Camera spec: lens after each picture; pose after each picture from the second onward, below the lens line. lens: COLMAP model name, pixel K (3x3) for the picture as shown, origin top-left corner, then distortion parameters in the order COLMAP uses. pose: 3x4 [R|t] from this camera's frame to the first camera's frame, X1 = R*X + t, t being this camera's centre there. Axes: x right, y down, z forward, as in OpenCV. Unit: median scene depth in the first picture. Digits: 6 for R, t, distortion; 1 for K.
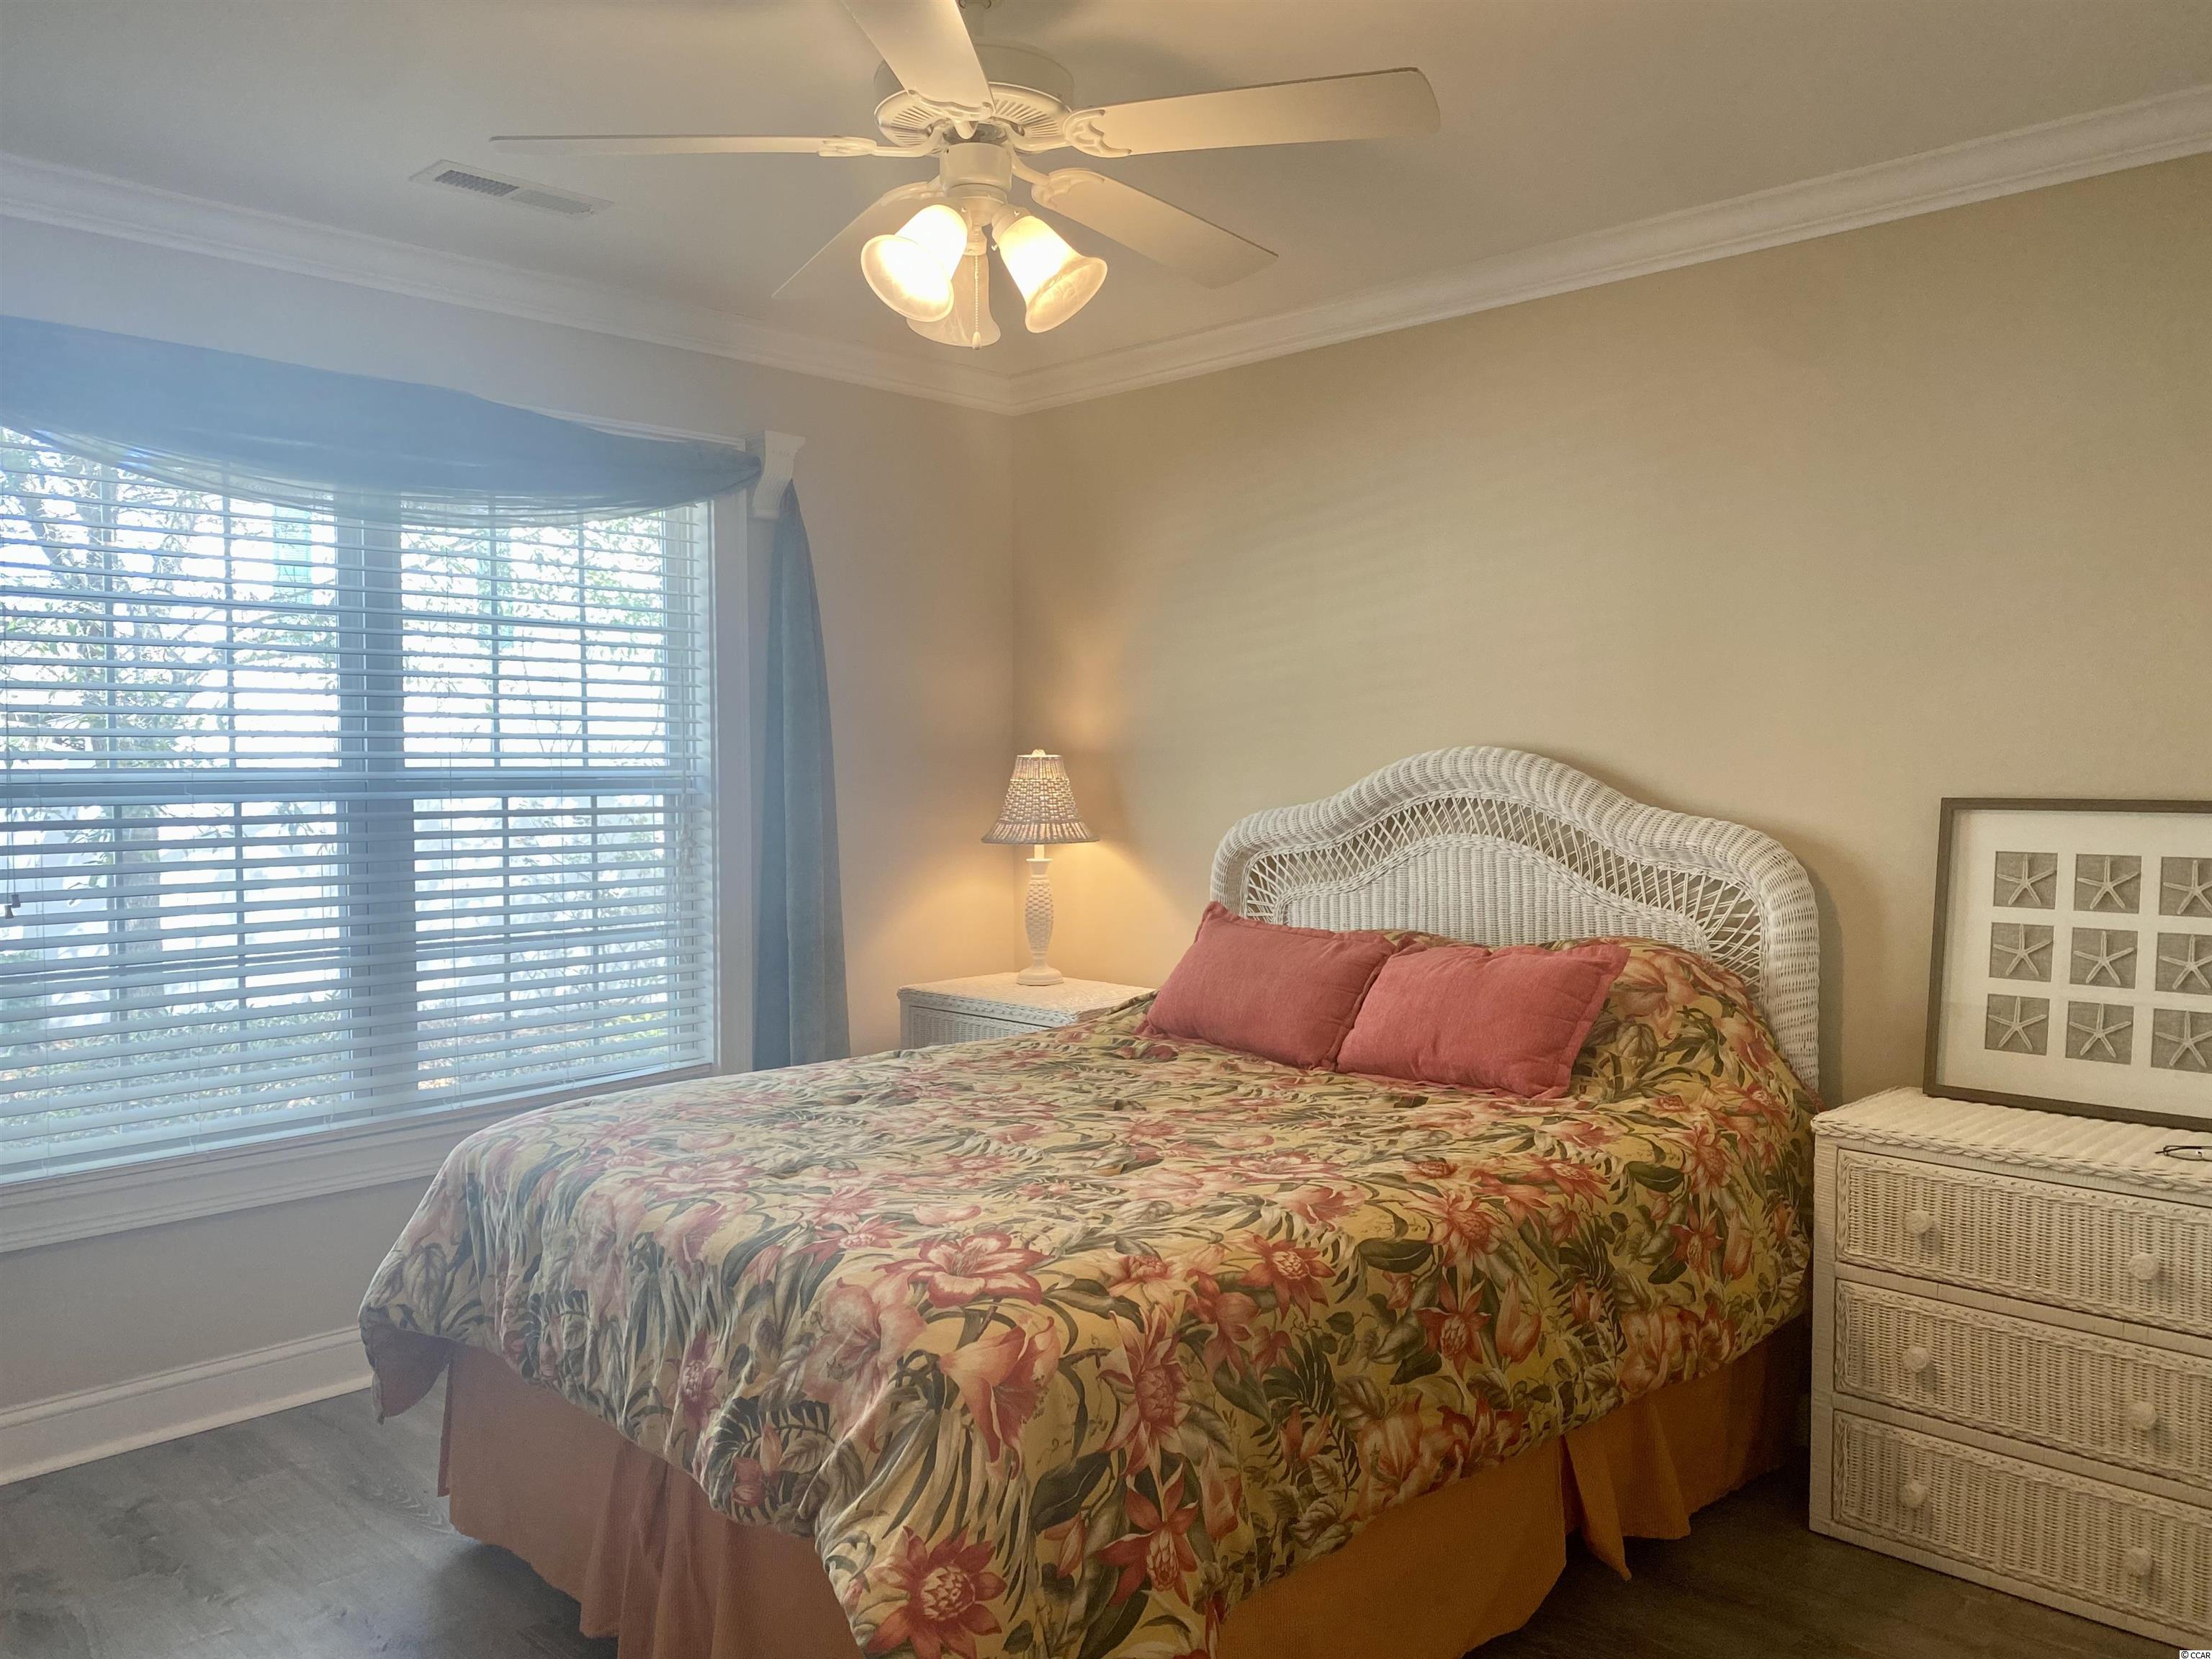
lens RADIAL K [[1654.6, 0, 1106.0], [0, 1654.6, 829.5], [0, 0, 1]] dist [0.000126, -0.000010]
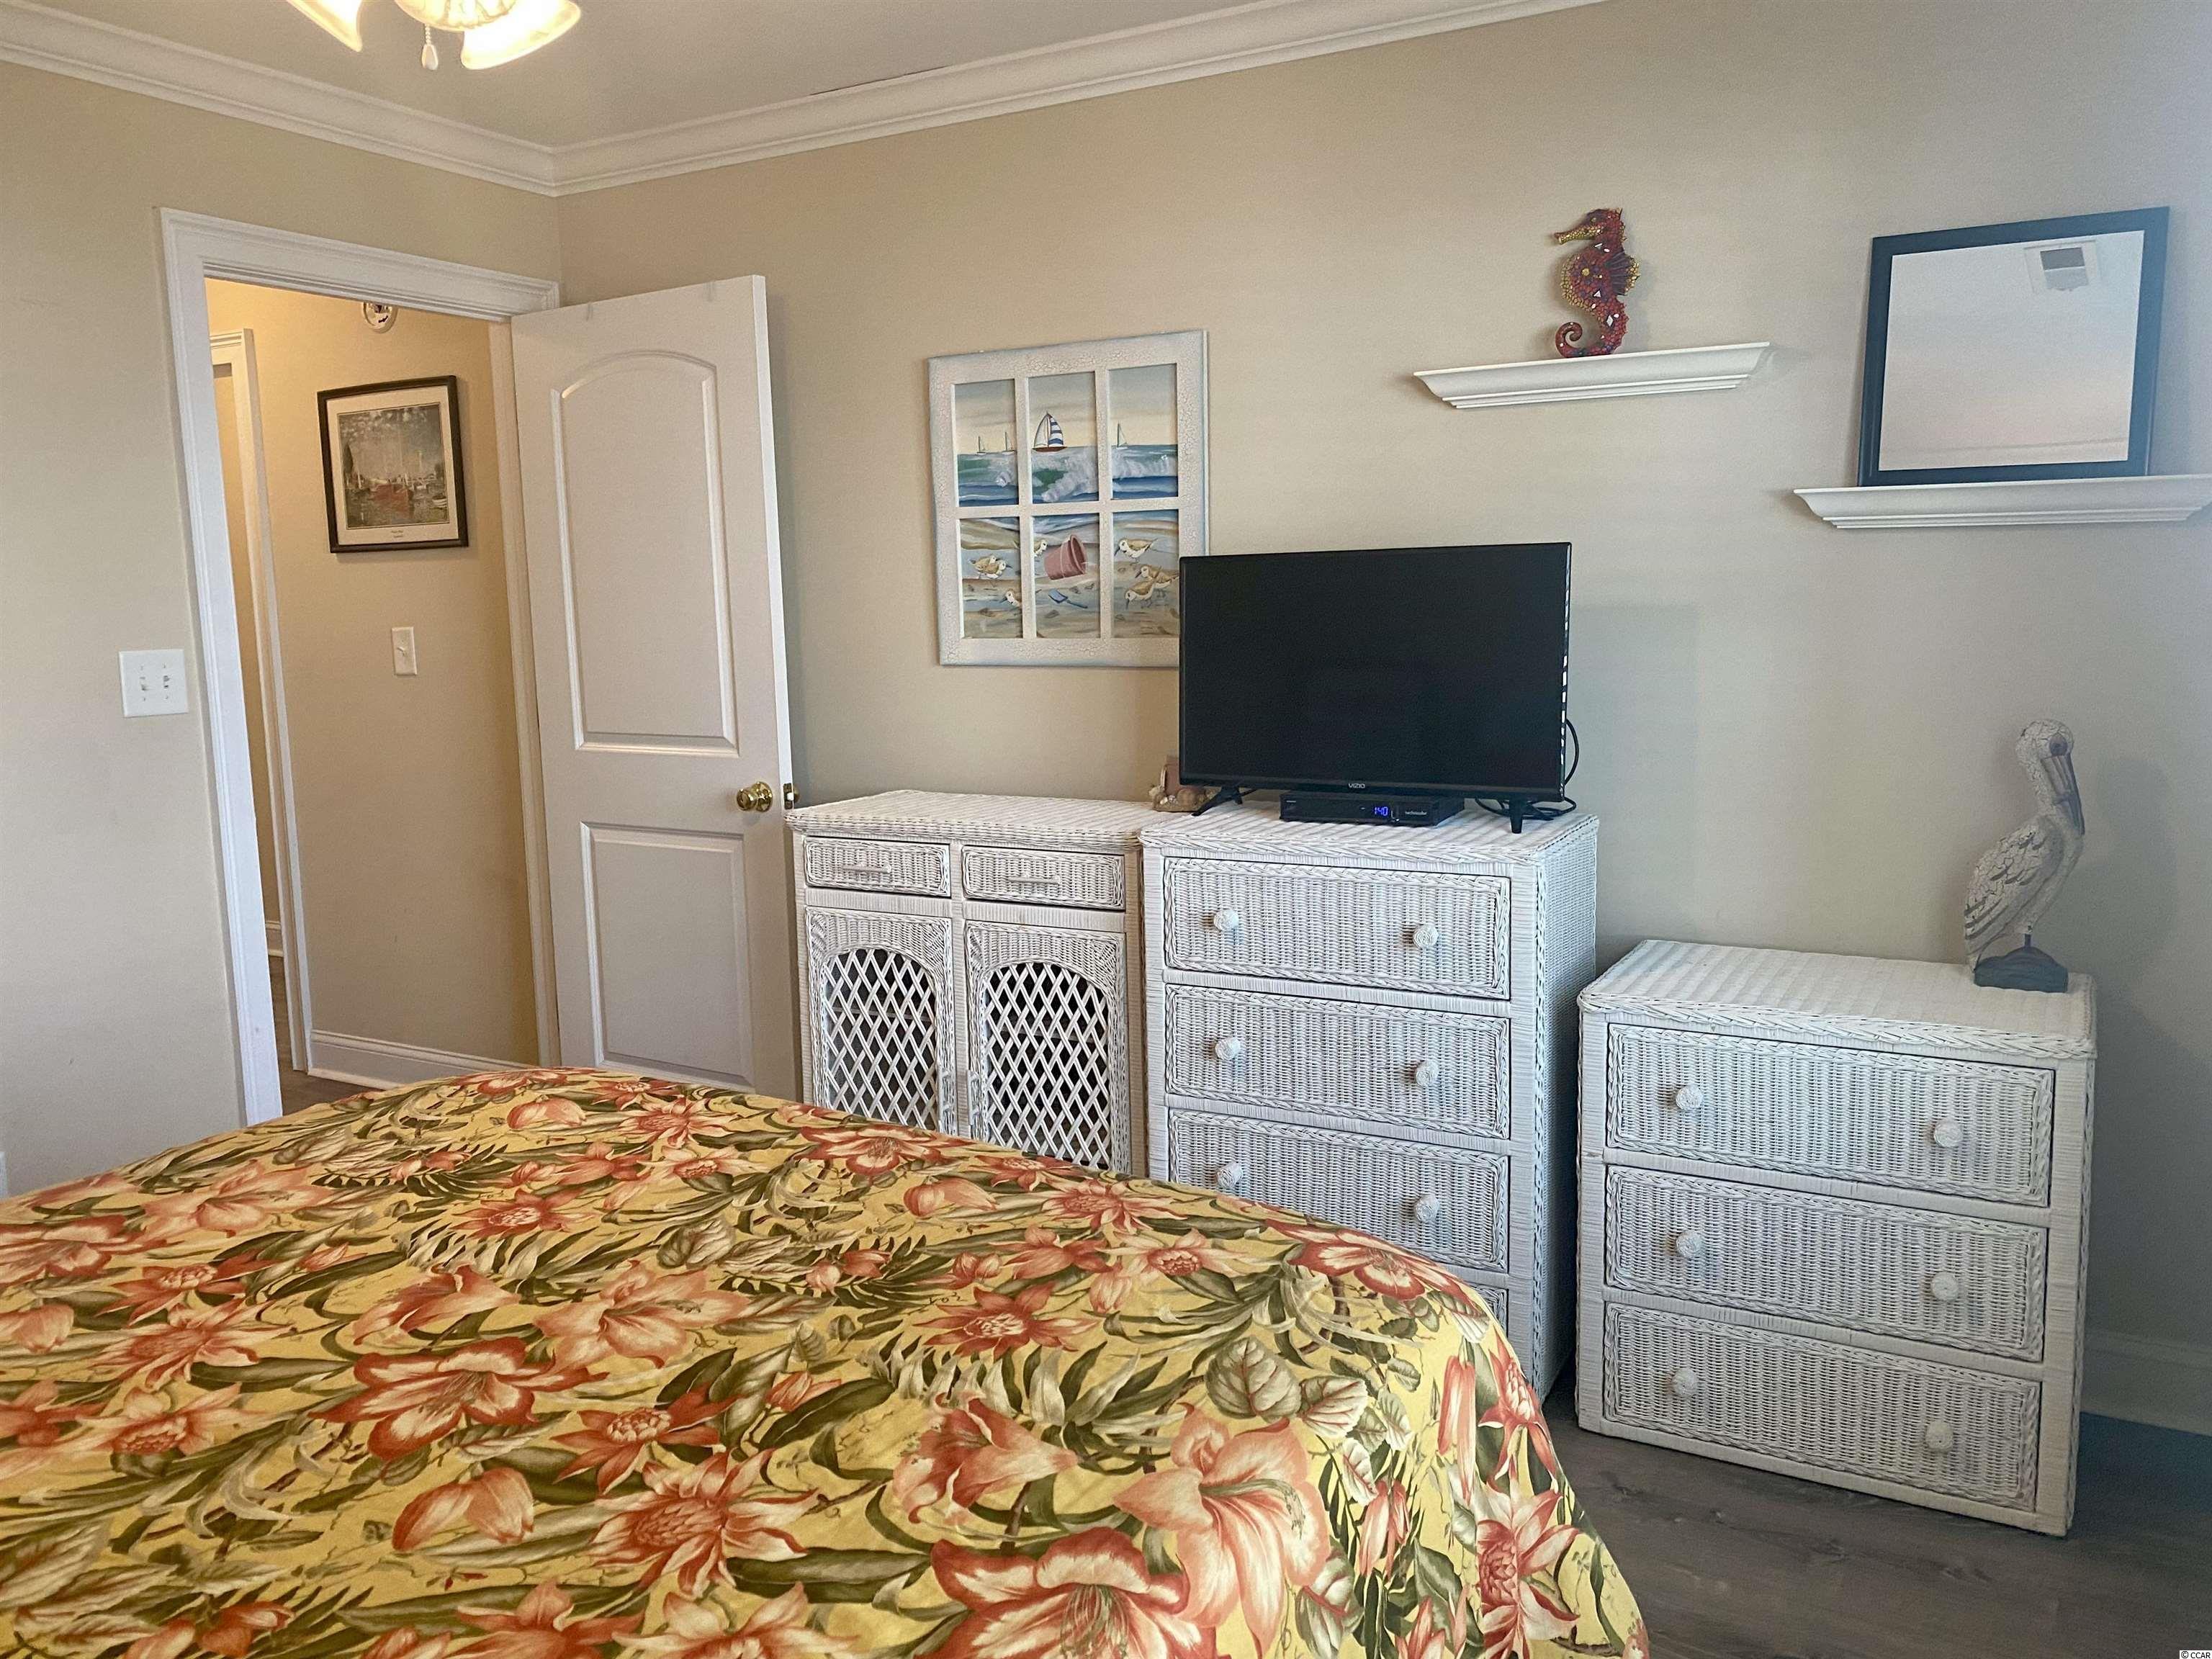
lens RADIAL K [[1697.9, 0, 1106.0], [0, 1697.9, 829.5], [0, 0, 1]] dist [-0.003102, -0.001051]
pose [[-0.967724, 0.065502, -0.243349, 0.019208], [0.024410, 0.985454, 0.168181, -0.083443], [0.250826, 0.156813, -0.955247, 1.782625]]
